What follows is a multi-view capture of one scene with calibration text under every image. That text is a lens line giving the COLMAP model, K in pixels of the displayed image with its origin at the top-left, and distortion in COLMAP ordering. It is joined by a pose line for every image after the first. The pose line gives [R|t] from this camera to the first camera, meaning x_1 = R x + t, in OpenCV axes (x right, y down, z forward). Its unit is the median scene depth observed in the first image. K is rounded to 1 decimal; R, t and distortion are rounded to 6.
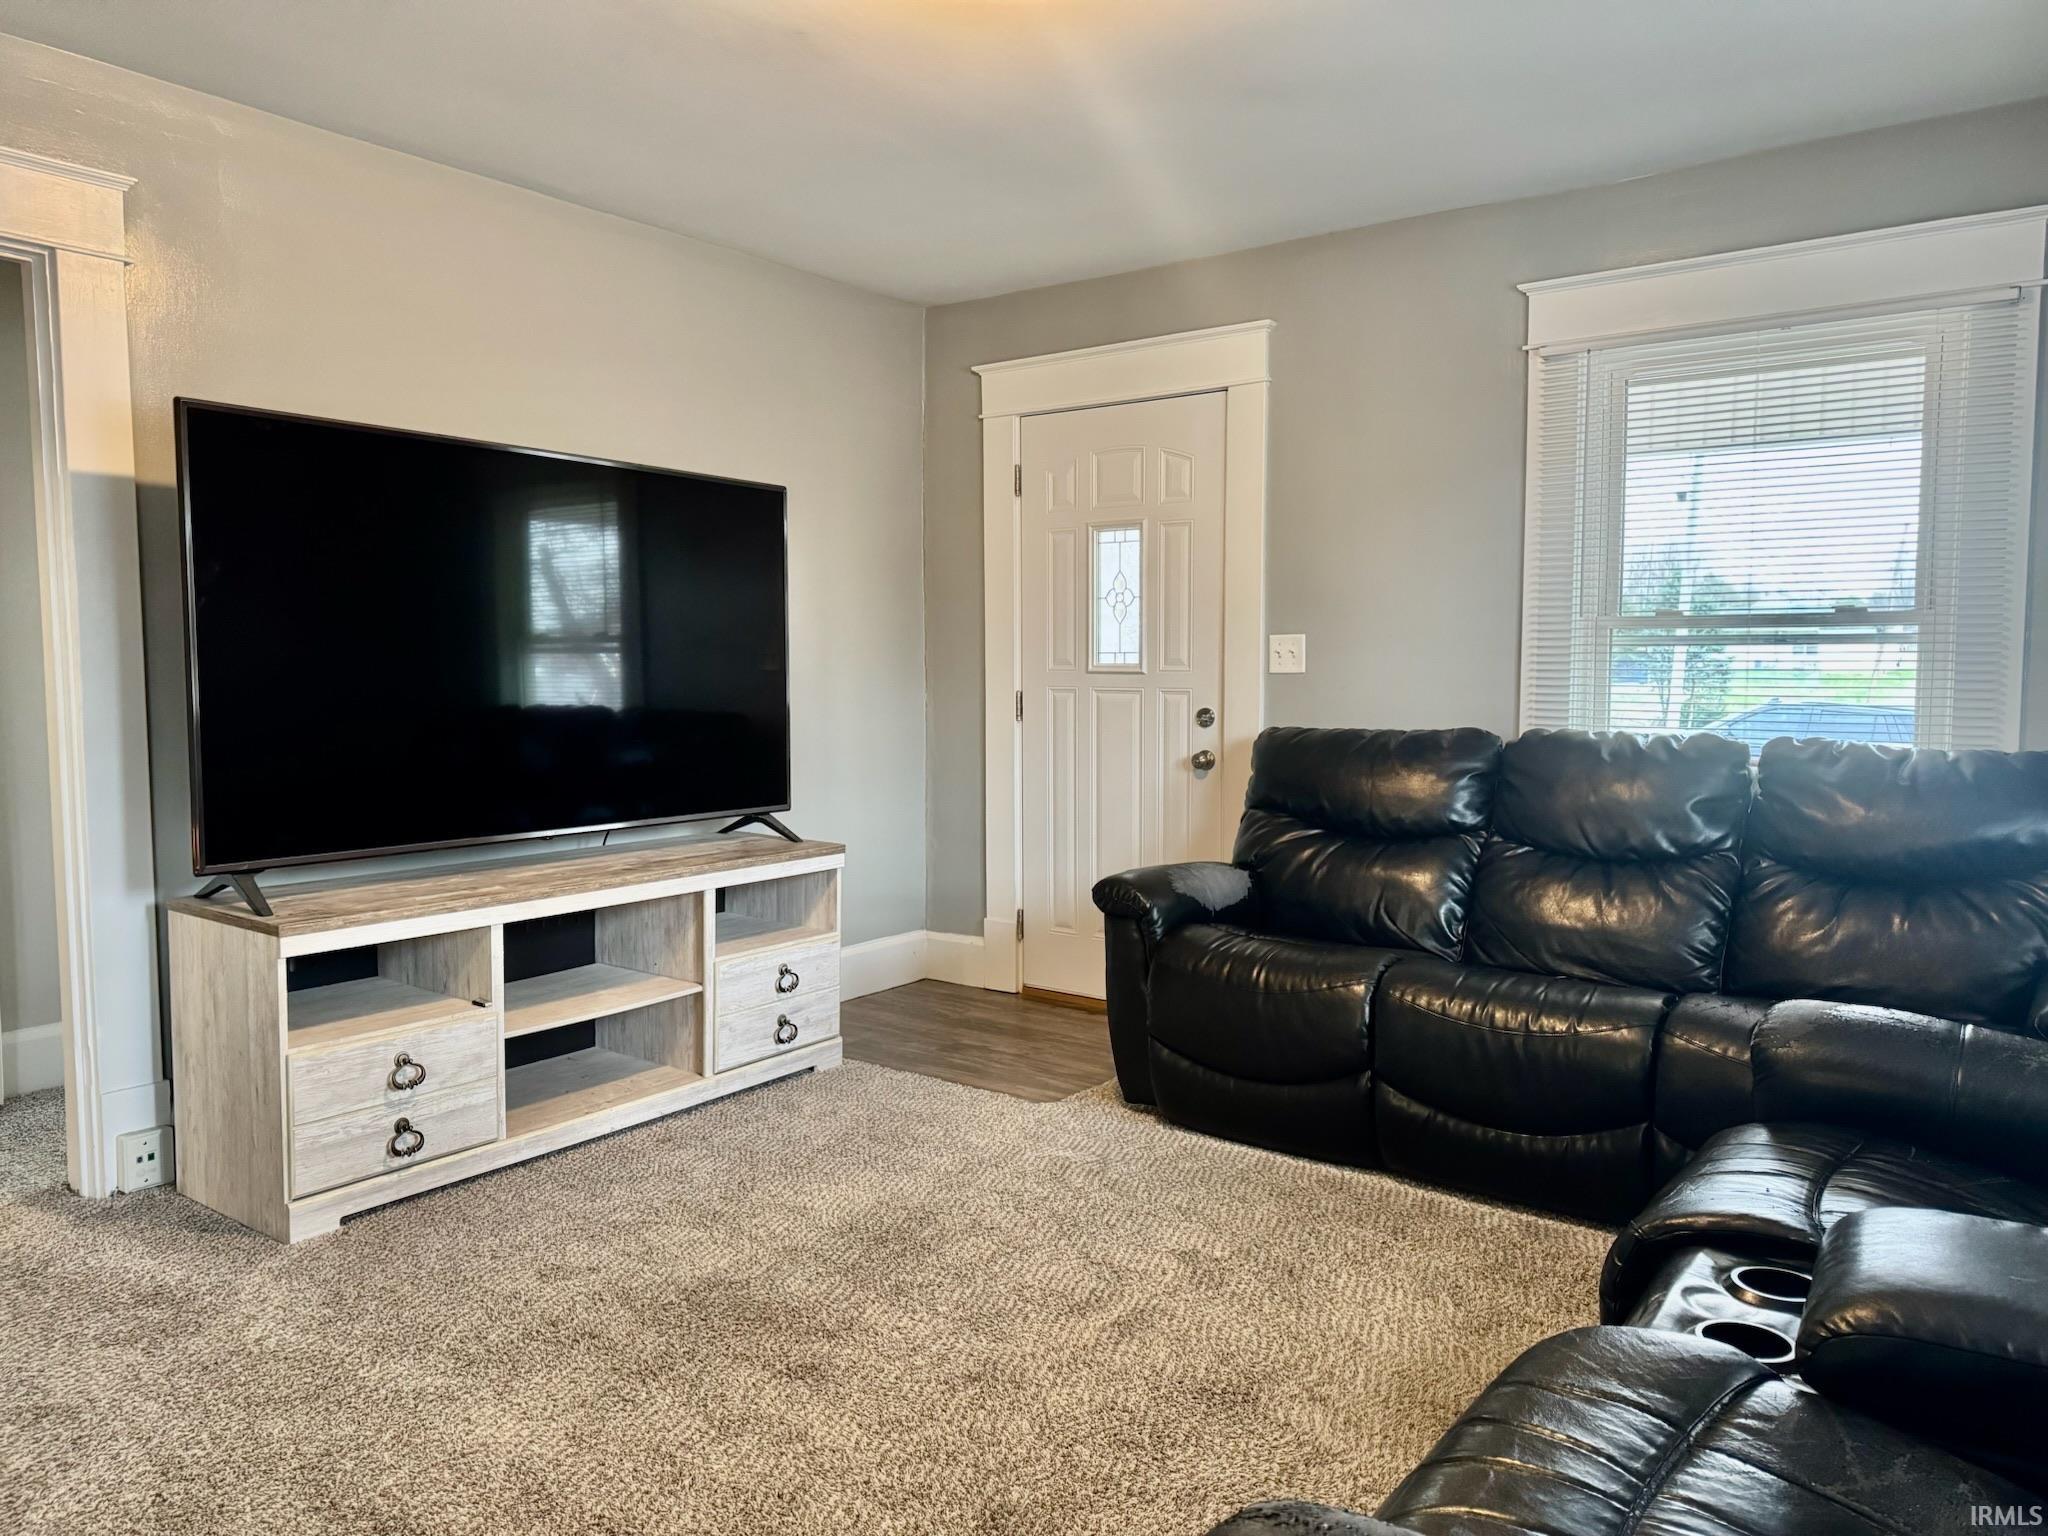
lens RADIAL K [[1449.7, 0, 1008.2], [0, 1449.7, 763.9], [0, 0, 1]] dist [0.067716, -0.068320]
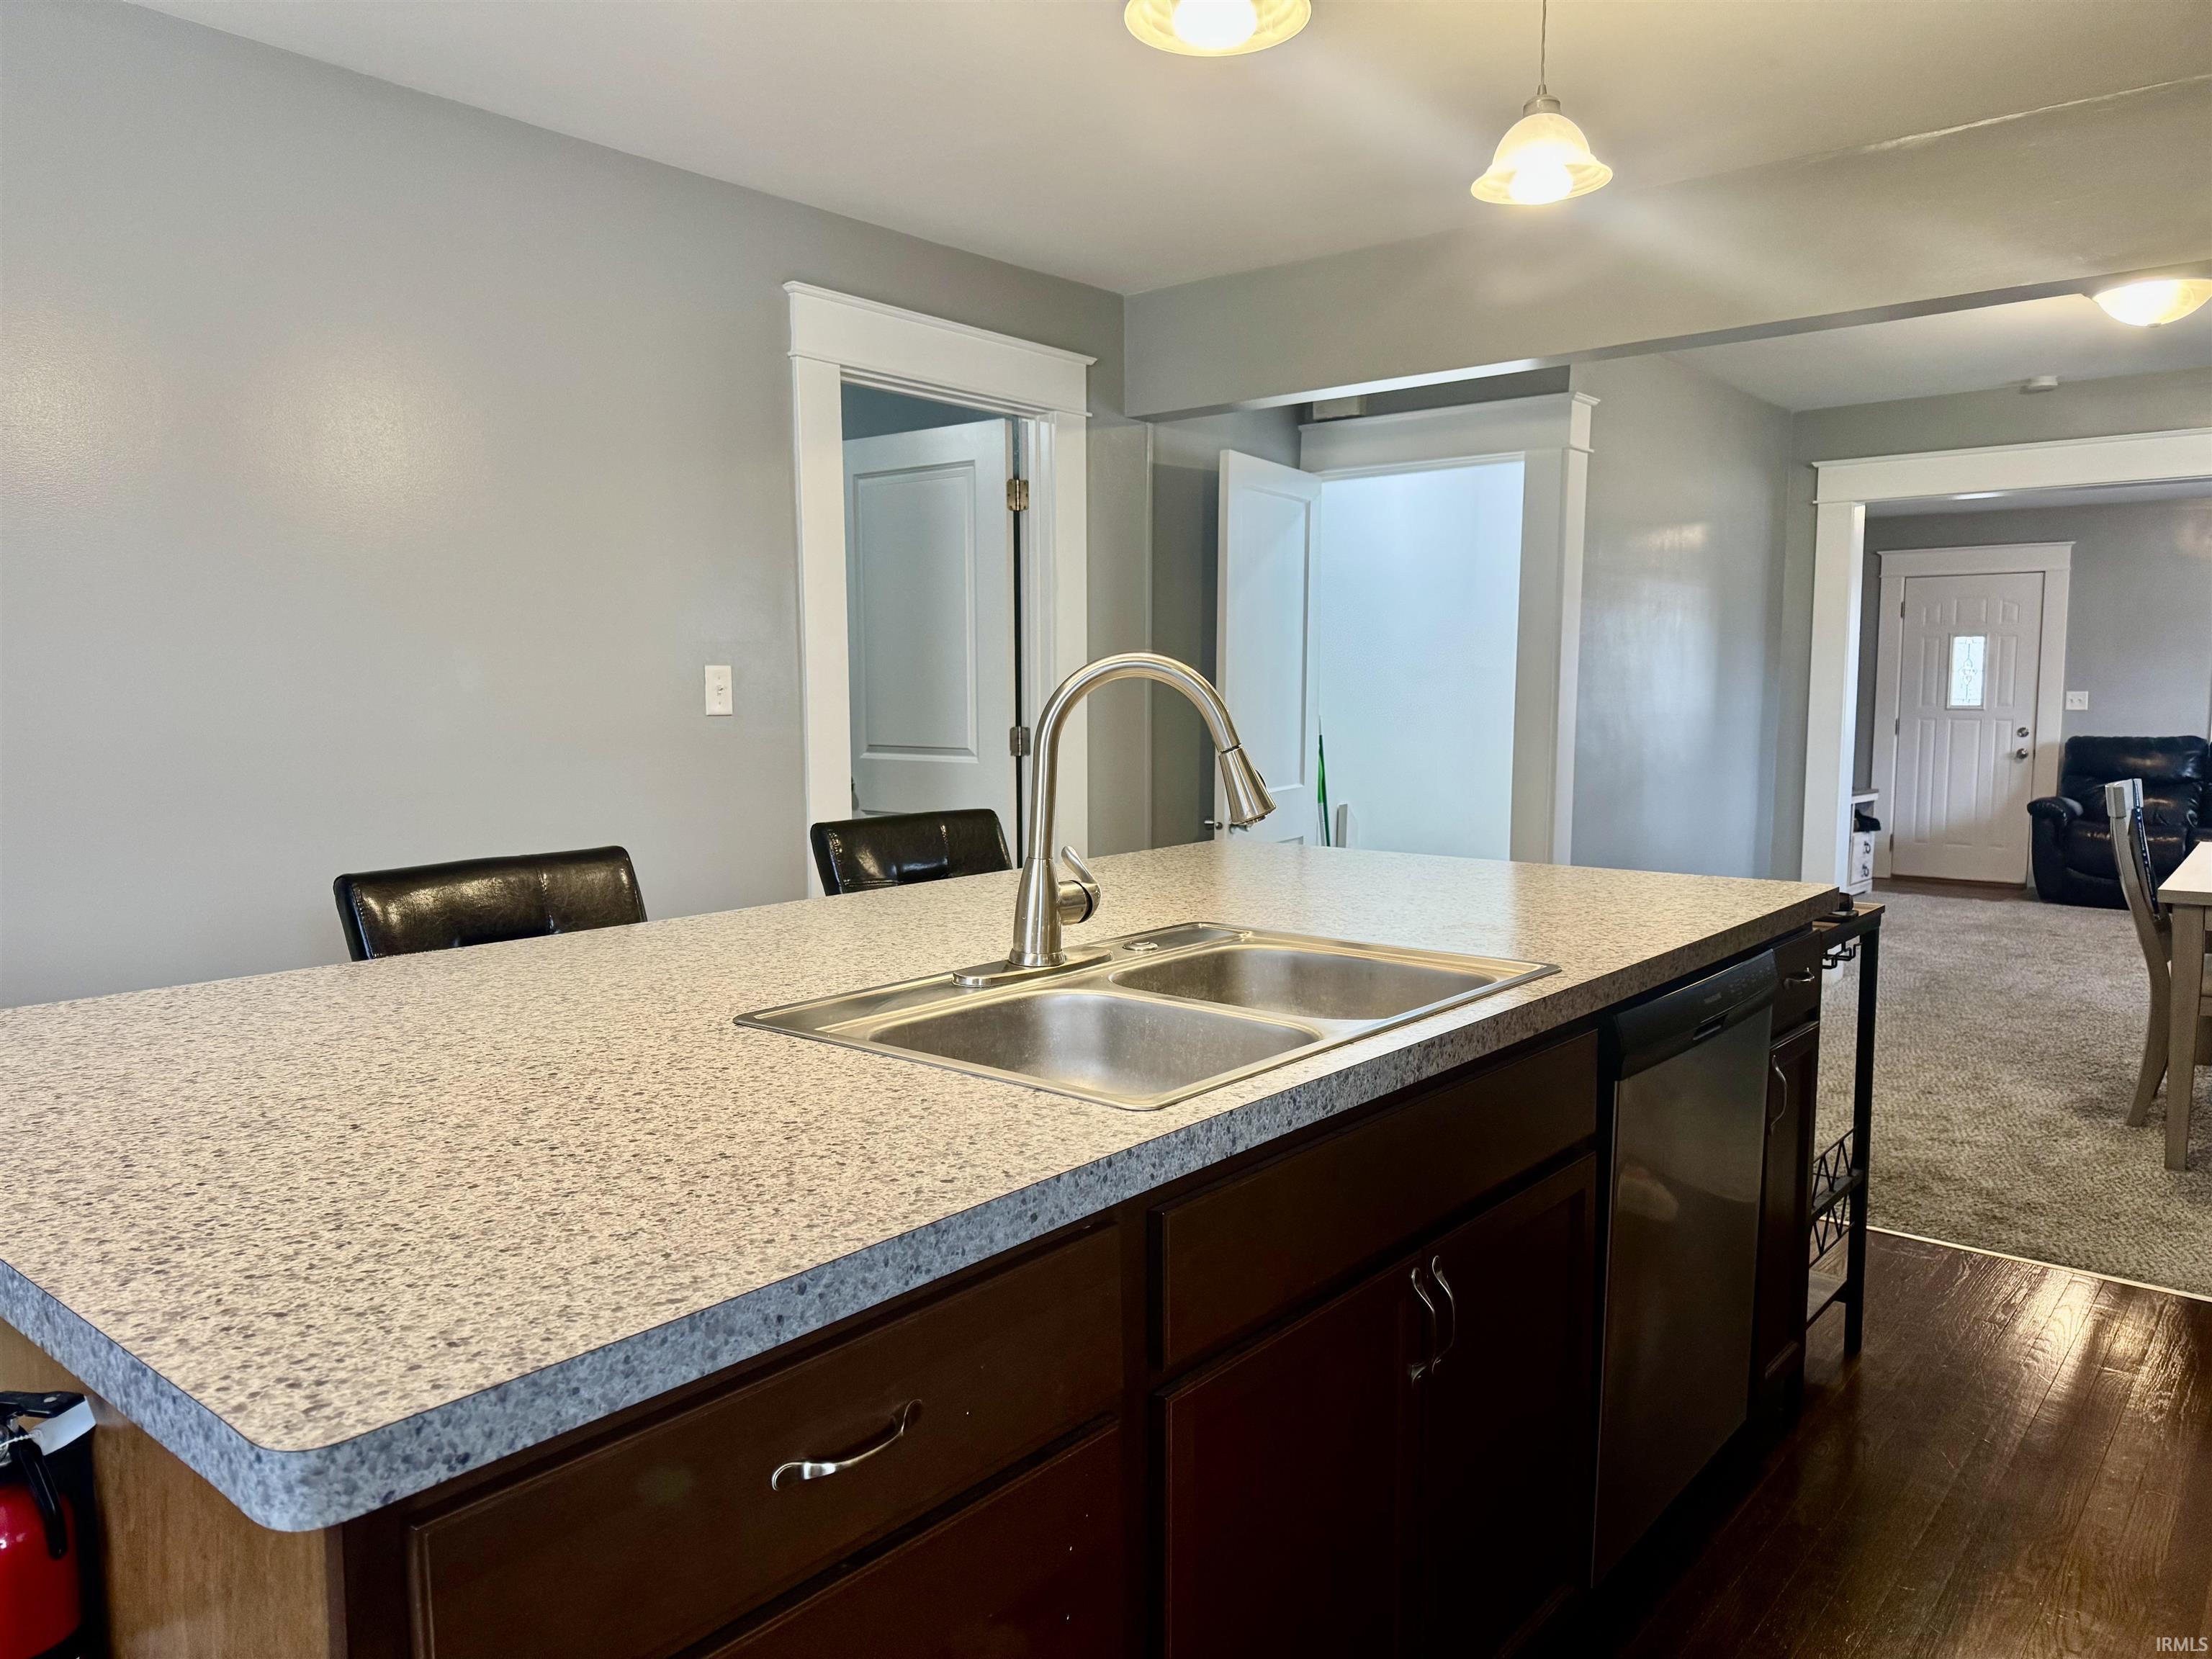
lens RADIAL K [[1565.8, 0, 1123.9], [0, 1565.8, 834.8], [0, 0, 1]] dist [0.067716, -0.068320]
pose [[0.999368, 0.014585, -0.032404, -1.214047], [-0.014220, 0.999833, 0.011475, 0.119947], [0.032566, -0.011007, 0.999409, -1.454588]]
